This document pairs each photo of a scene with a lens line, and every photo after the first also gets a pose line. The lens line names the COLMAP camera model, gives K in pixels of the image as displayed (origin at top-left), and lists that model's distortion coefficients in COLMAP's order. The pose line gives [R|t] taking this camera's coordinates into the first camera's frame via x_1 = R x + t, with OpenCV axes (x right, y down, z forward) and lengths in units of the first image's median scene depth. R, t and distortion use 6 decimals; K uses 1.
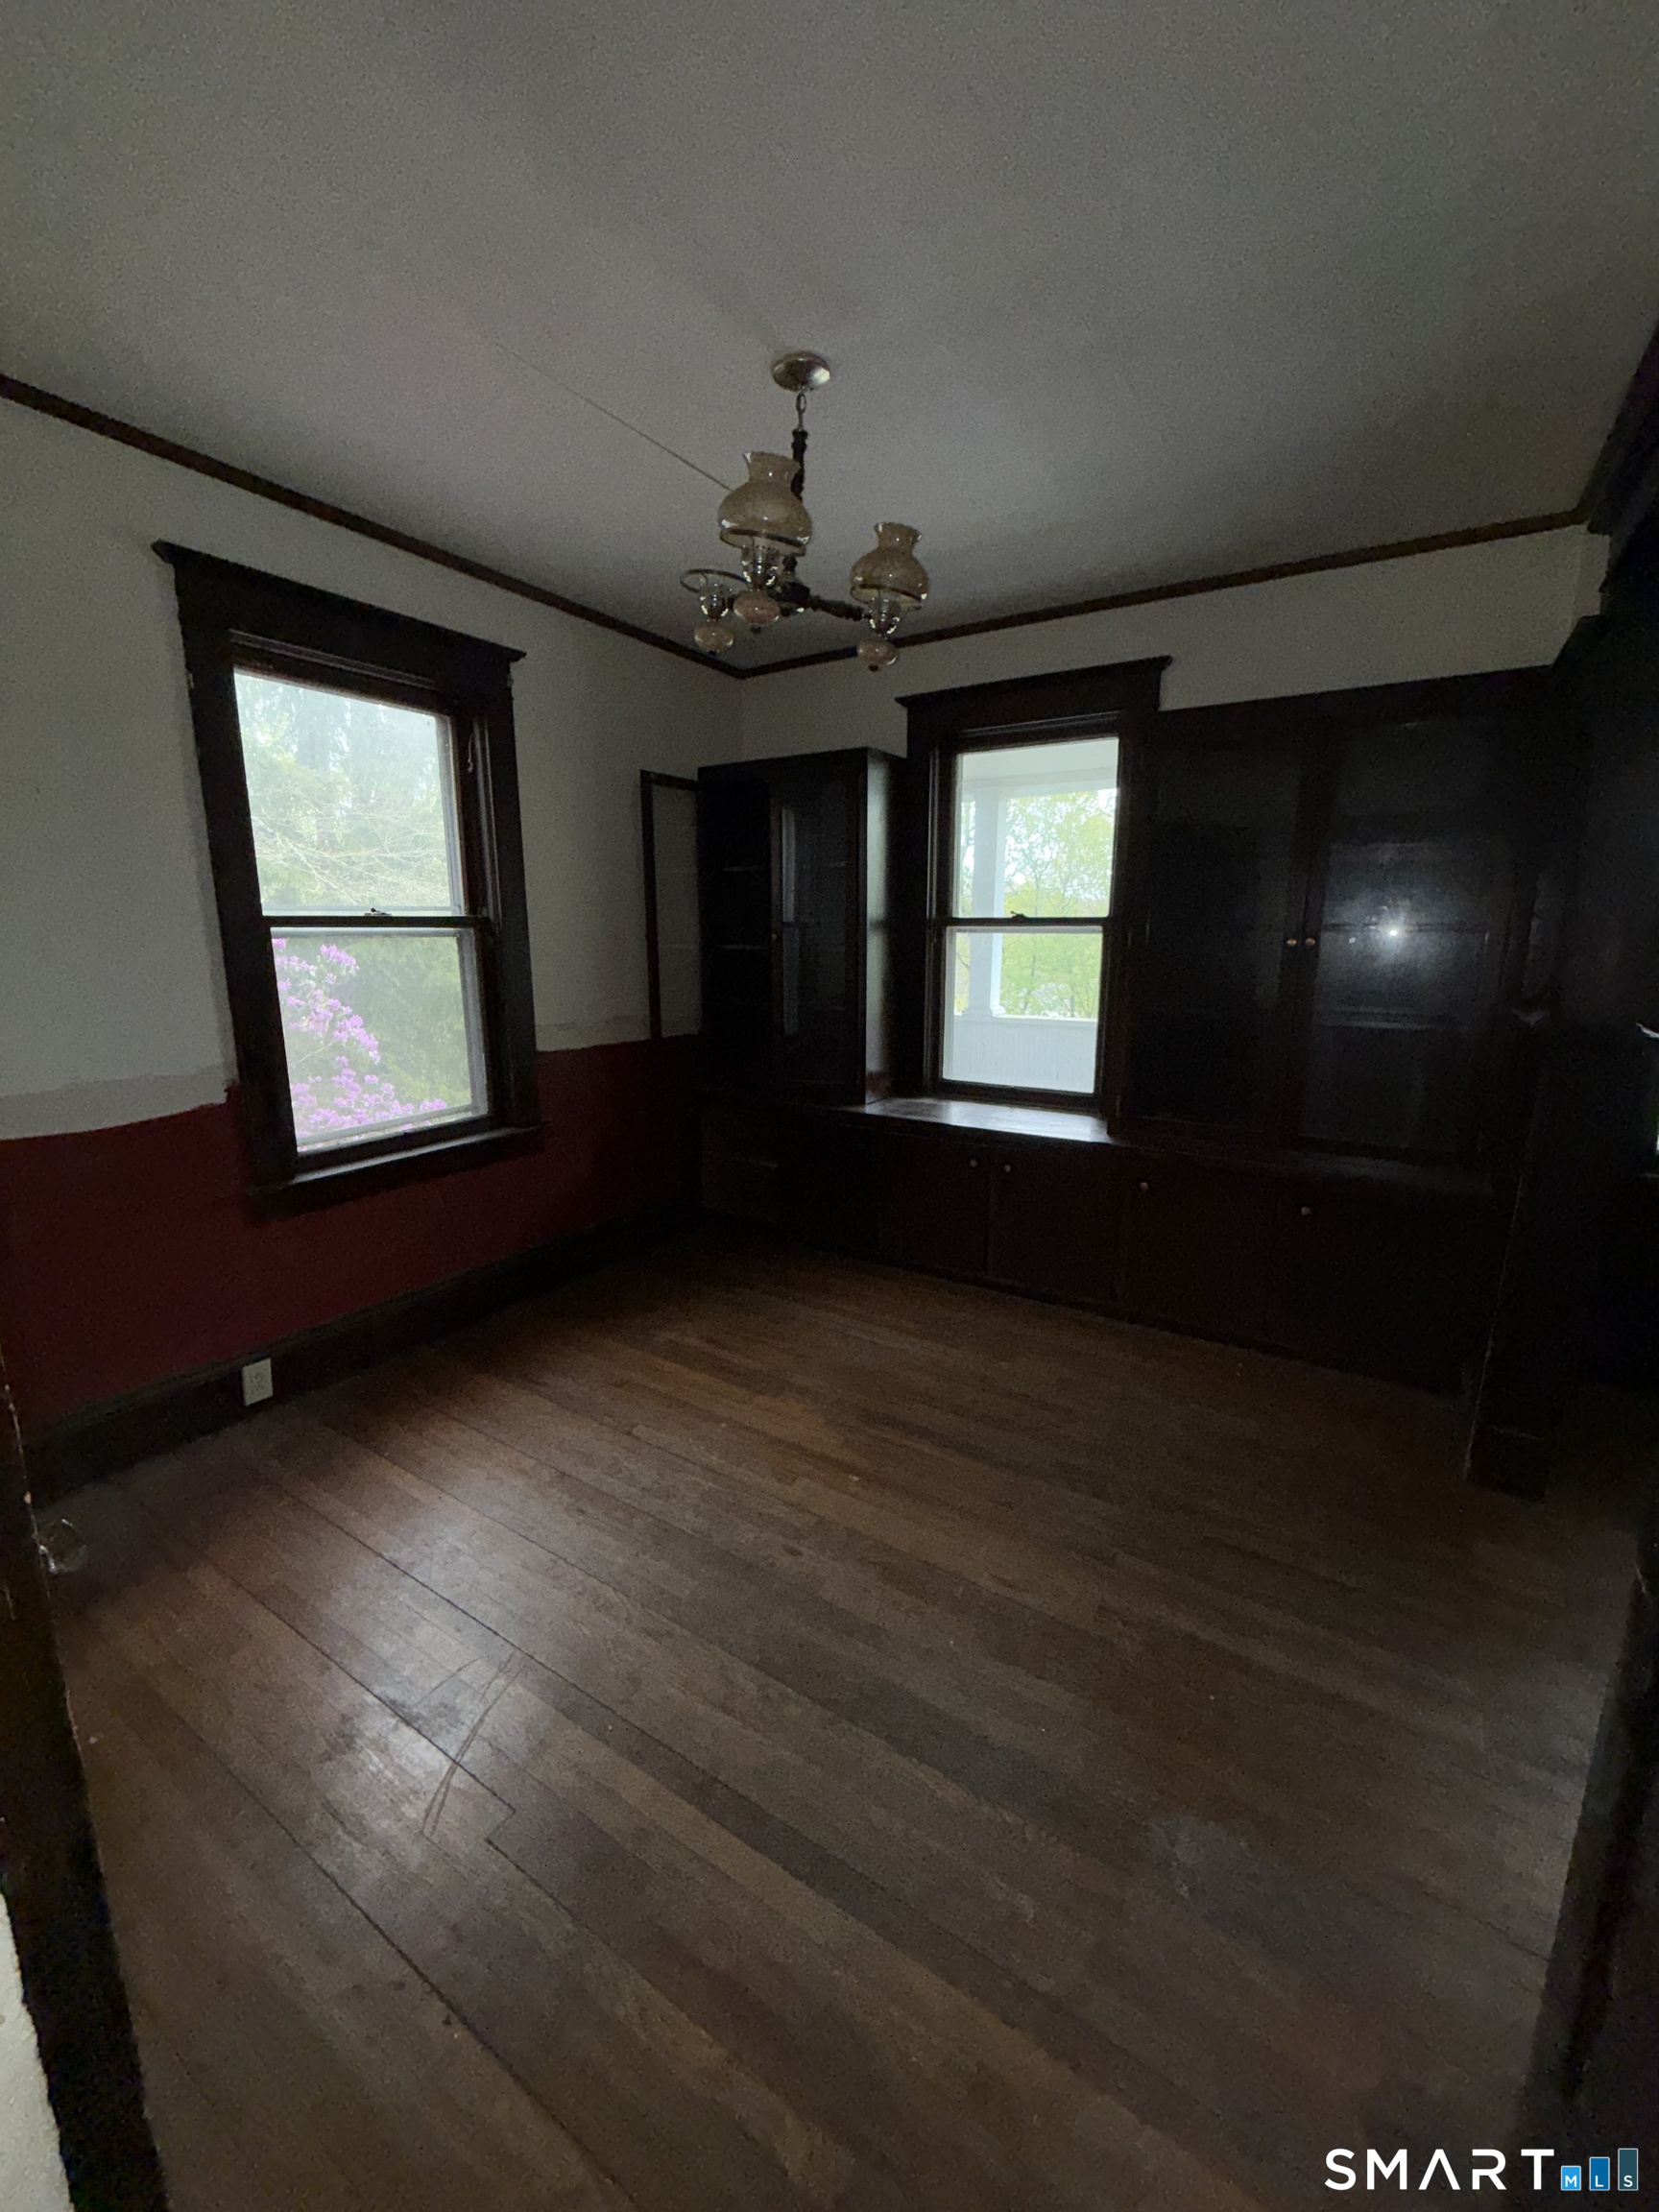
lens RADIAL K [[824.1, 0, 829.5], [0, 824.1, 1106.0], [0, 0, 1]] dist [-0.001272, -0.000059]
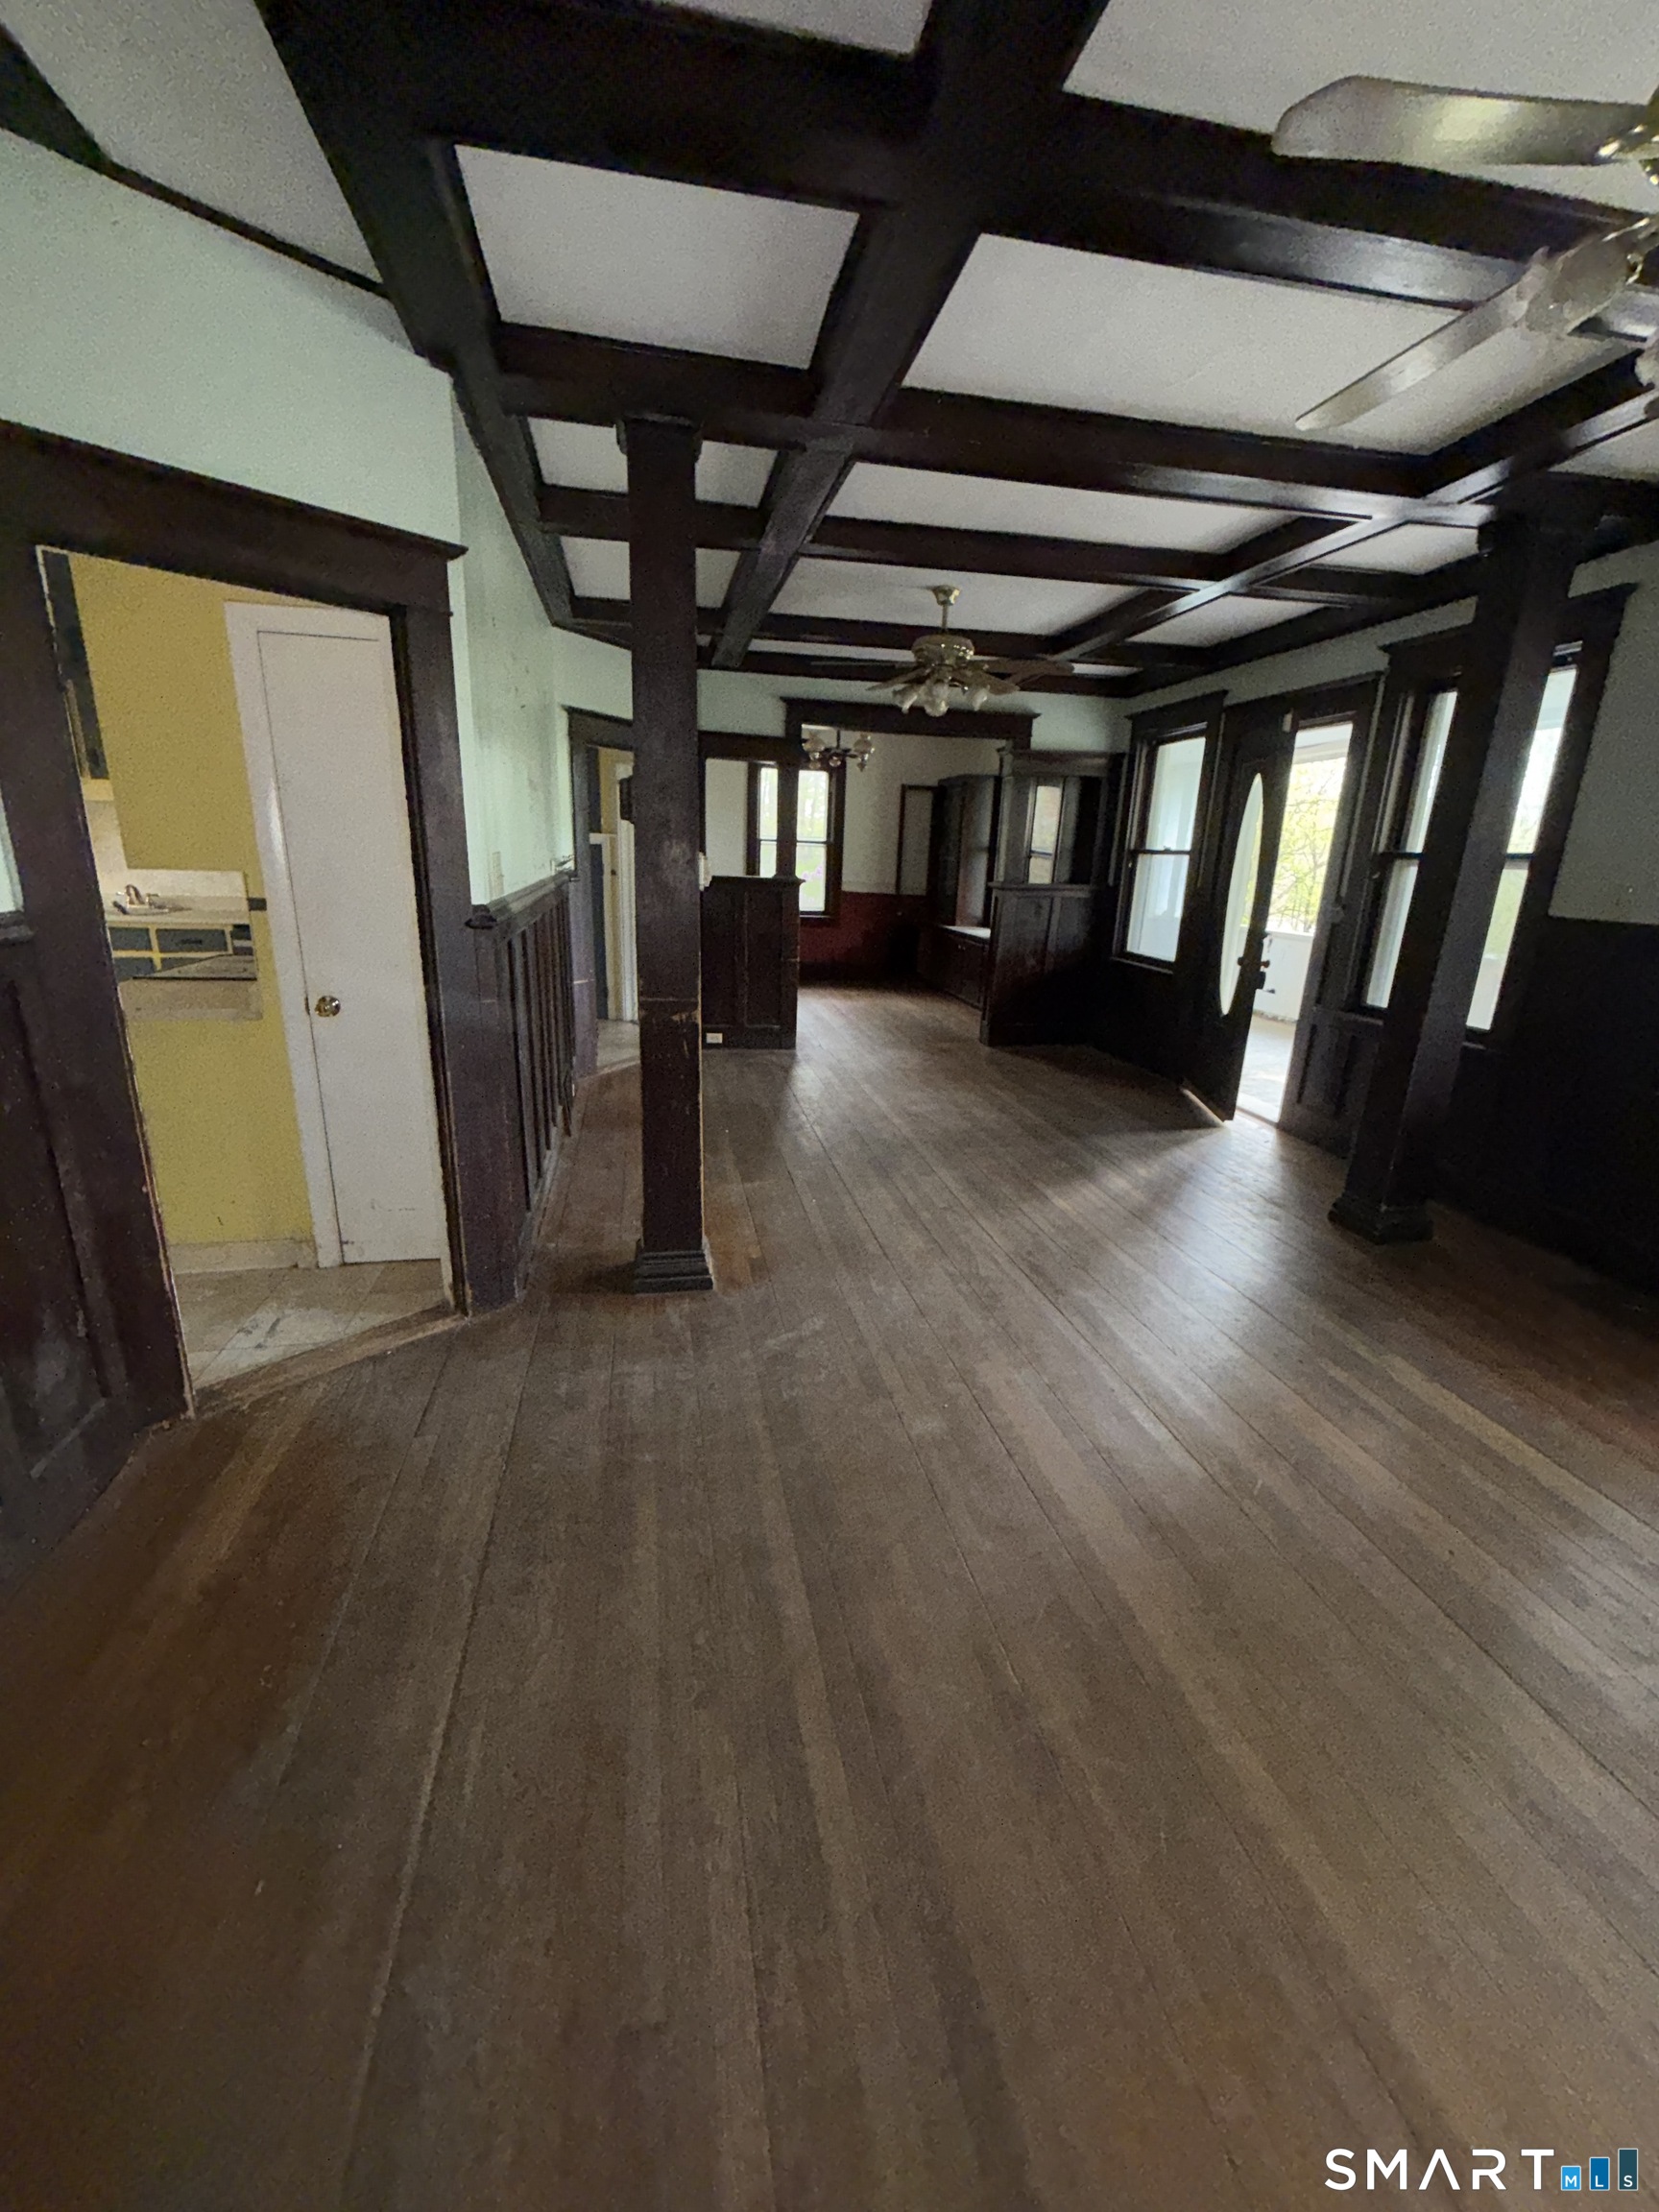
lens RADIAL K [[880.4, 0, 829.9], [0, 880.4, 1103.7], [0, 0, 1]] dist [-0.000520, -0.000081]
pose [[0.694153, 0.222760, -0.684492, 2.120787], [-0.179493, 0.974439, 0.135094, 0.283658], [0.697090, 0.029086, 0.716394, -1.352307]]
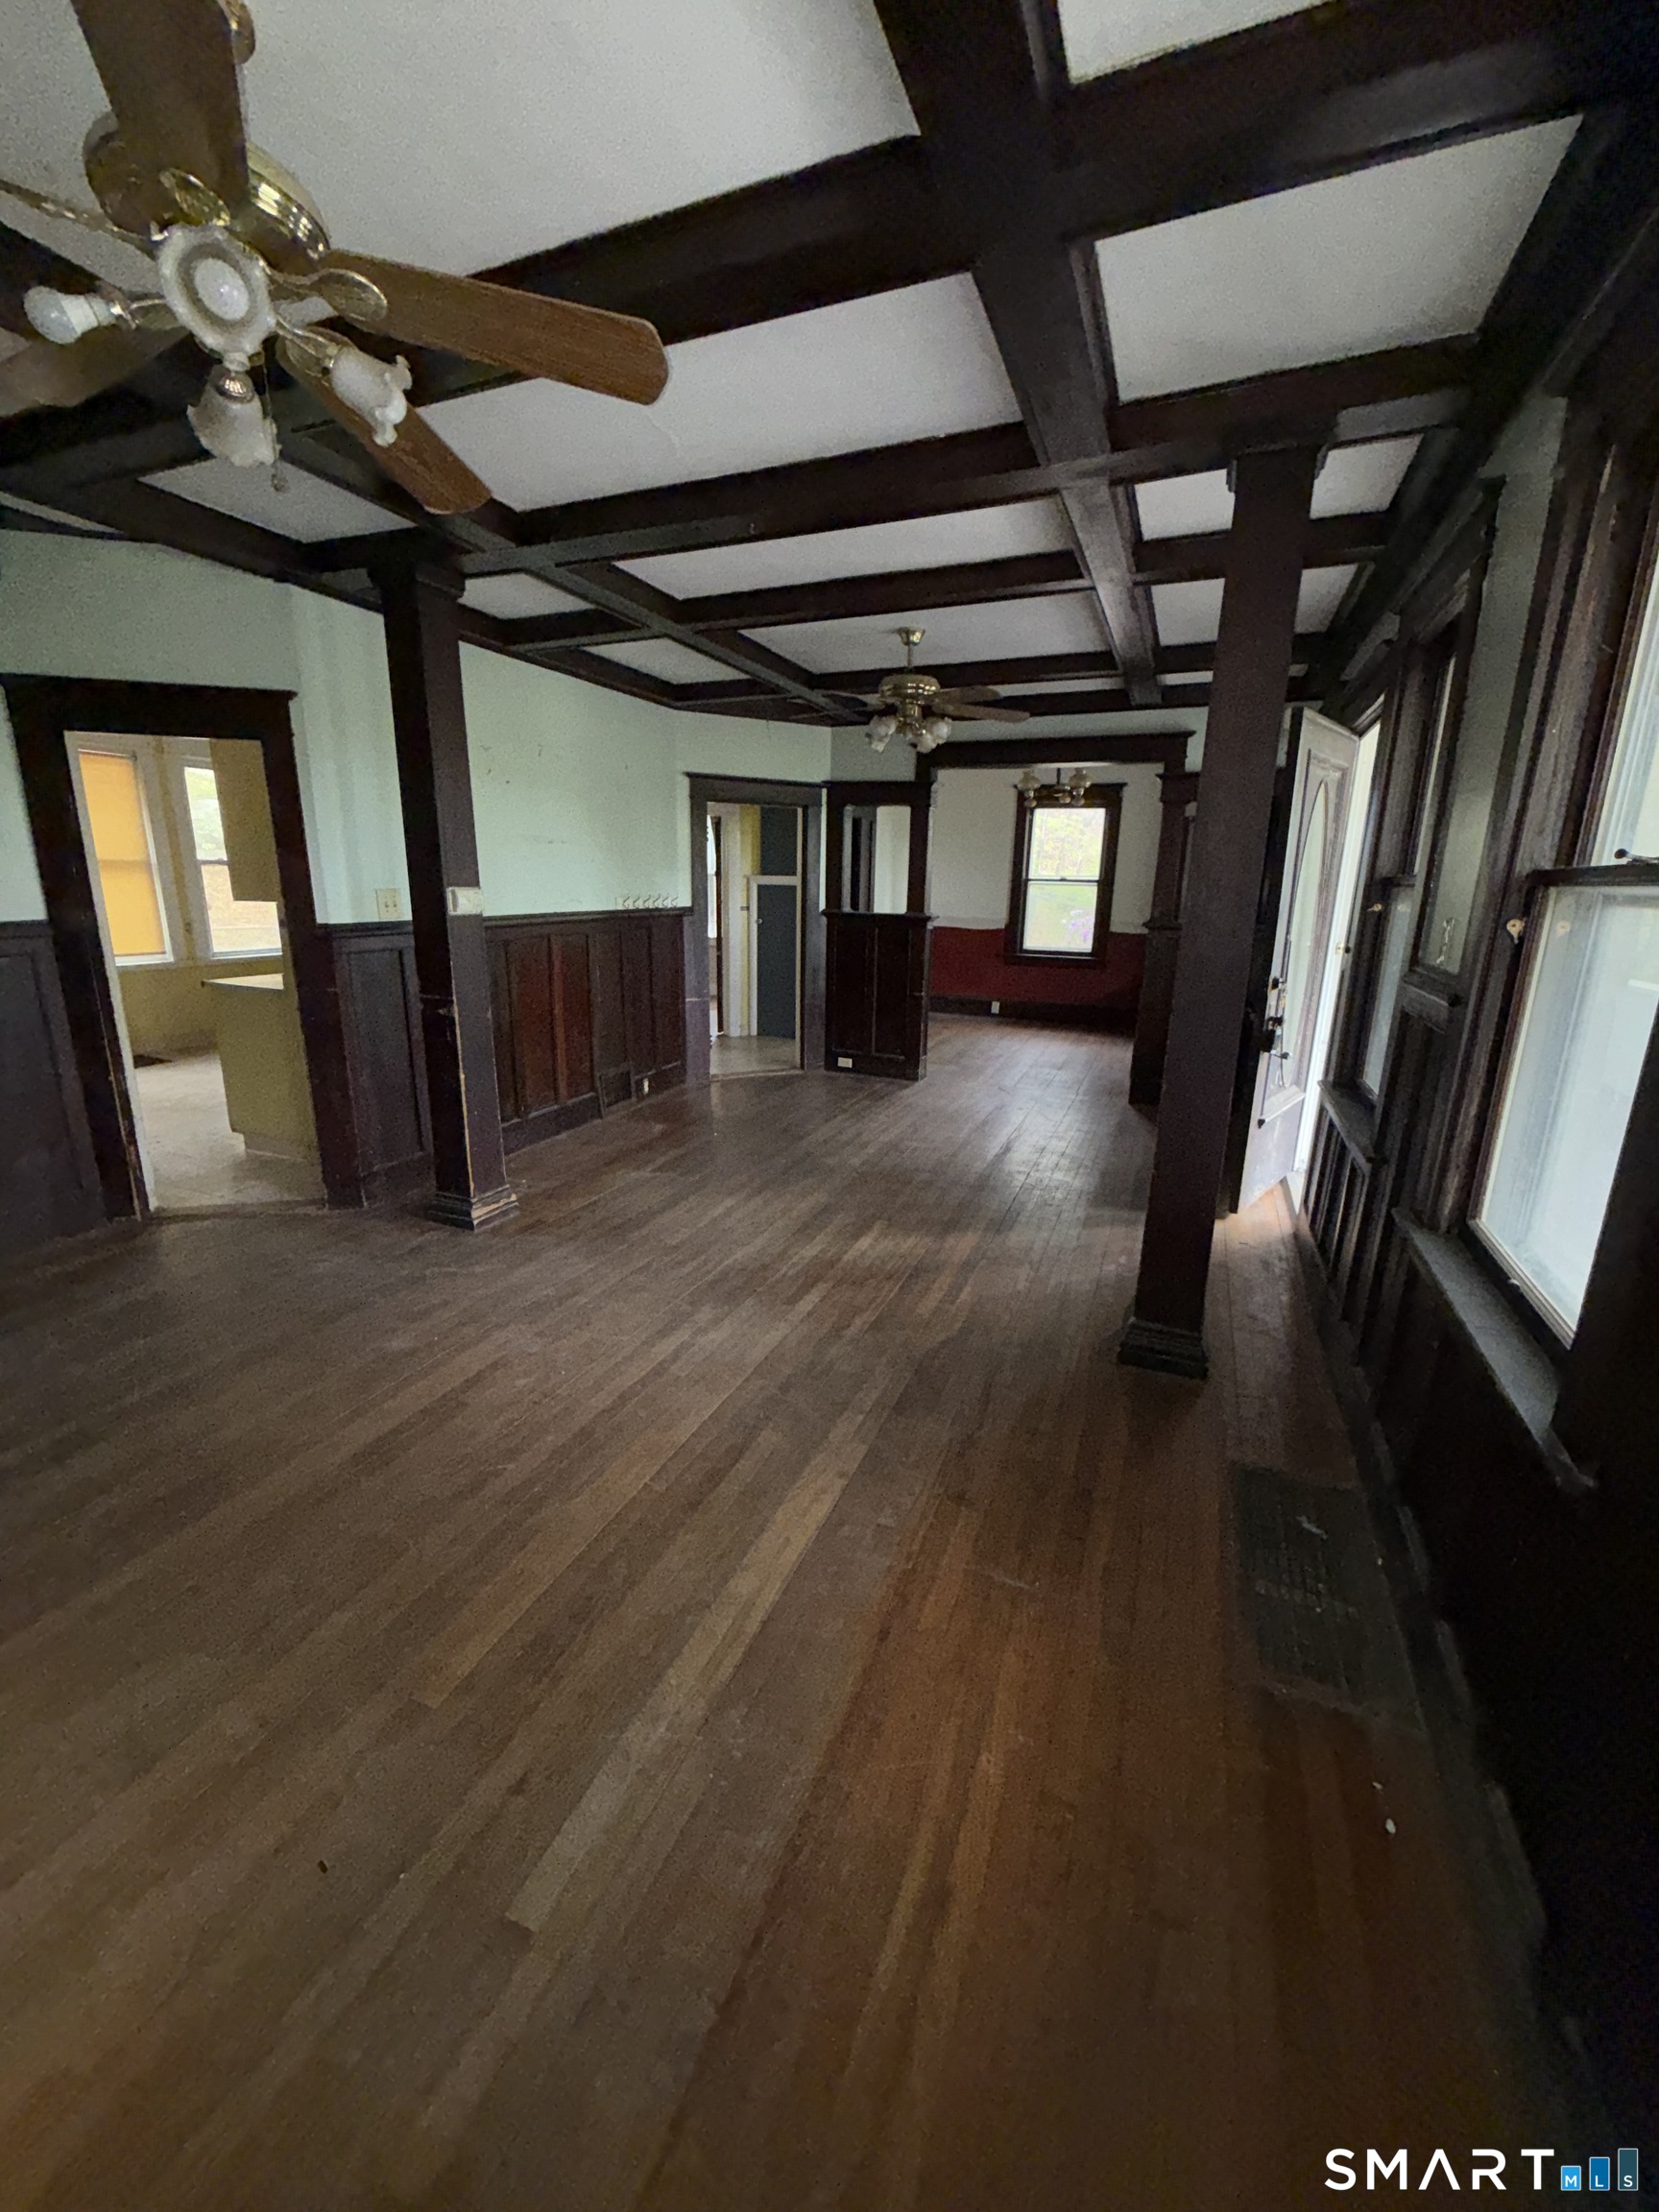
lens RADIAL K [[885.9, 0, 826.2], [0, 885.9, 1101.8], [0, 0, 1]] dist [-0.027722, 0.027257]
pose [[0.172375, 0.243696, -0.954410, 2.676715], [-0.218055, 0.954315, 0.204289, 0.090912], [0.960593, 0.172900, 0.217639, -0.472396]]
